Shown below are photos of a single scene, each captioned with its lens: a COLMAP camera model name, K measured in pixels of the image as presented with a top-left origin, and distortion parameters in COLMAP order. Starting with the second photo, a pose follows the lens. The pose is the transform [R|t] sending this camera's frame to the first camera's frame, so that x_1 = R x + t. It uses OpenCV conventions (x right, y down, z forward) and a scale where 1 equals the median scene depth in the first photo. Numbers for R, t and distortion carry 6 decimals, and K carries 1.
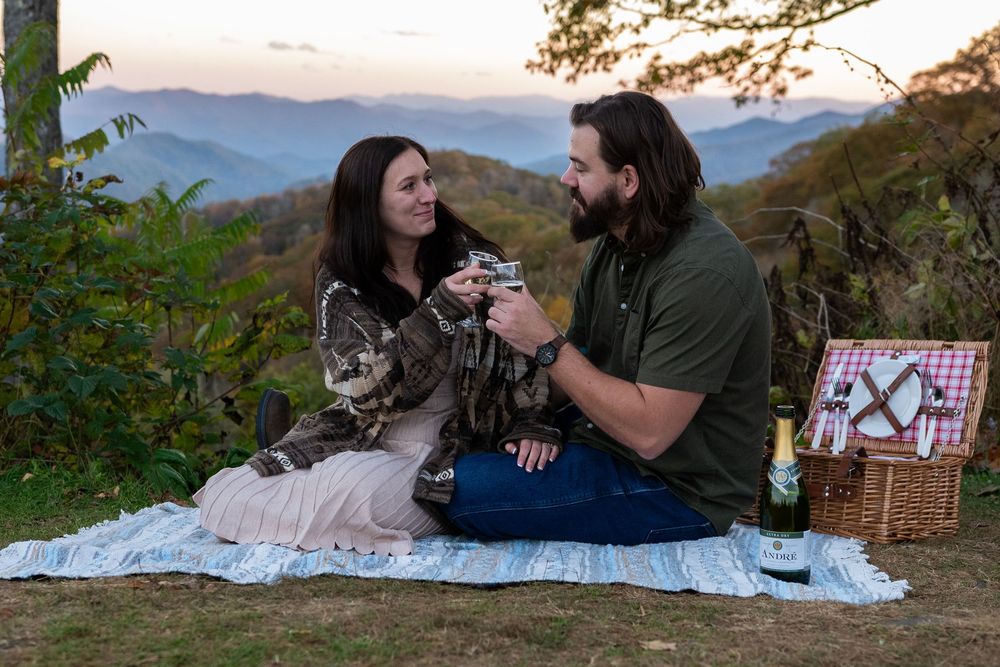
lens RADIAL K [[1349.9, 0, 500.6], [0, 1349.9, 335.0], [0, 0, 1]] dist [-0.044173, 0.000000]
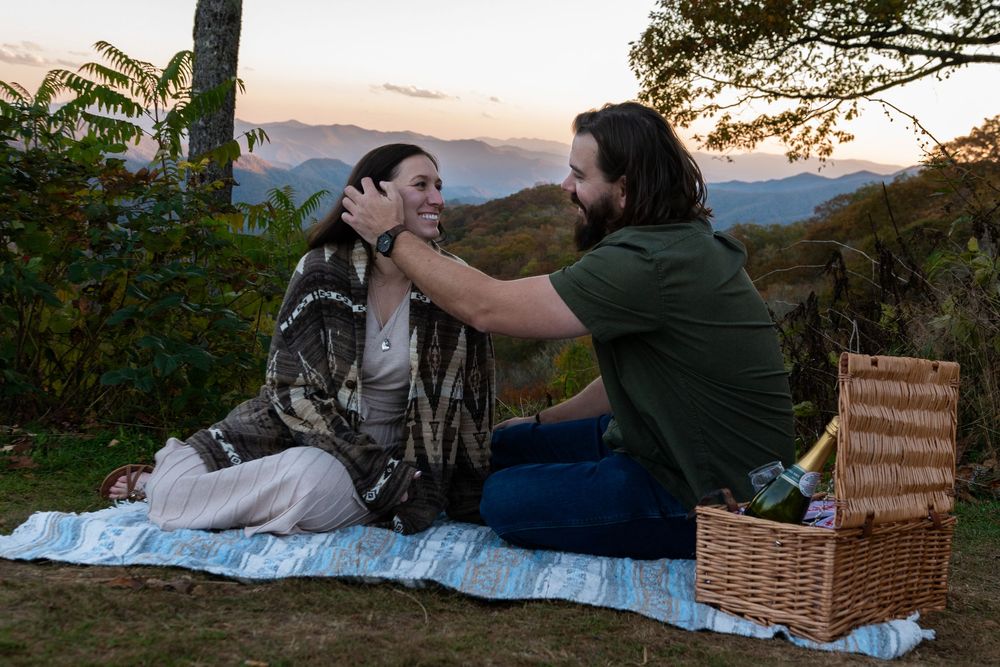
lens RADIAL K [[1239.5, 0, 490.5], [0, 1239.5, 299.4], [0, 0, 1]] dist [-0.003711, 0.000000]
pose [[0.996897, 0.059200, -0.051876, -0.030193], [-0.060820, 0.997691, -0.030228, 0.006835], [0.049967, 0.033290, 0.998196, -0.135697]]
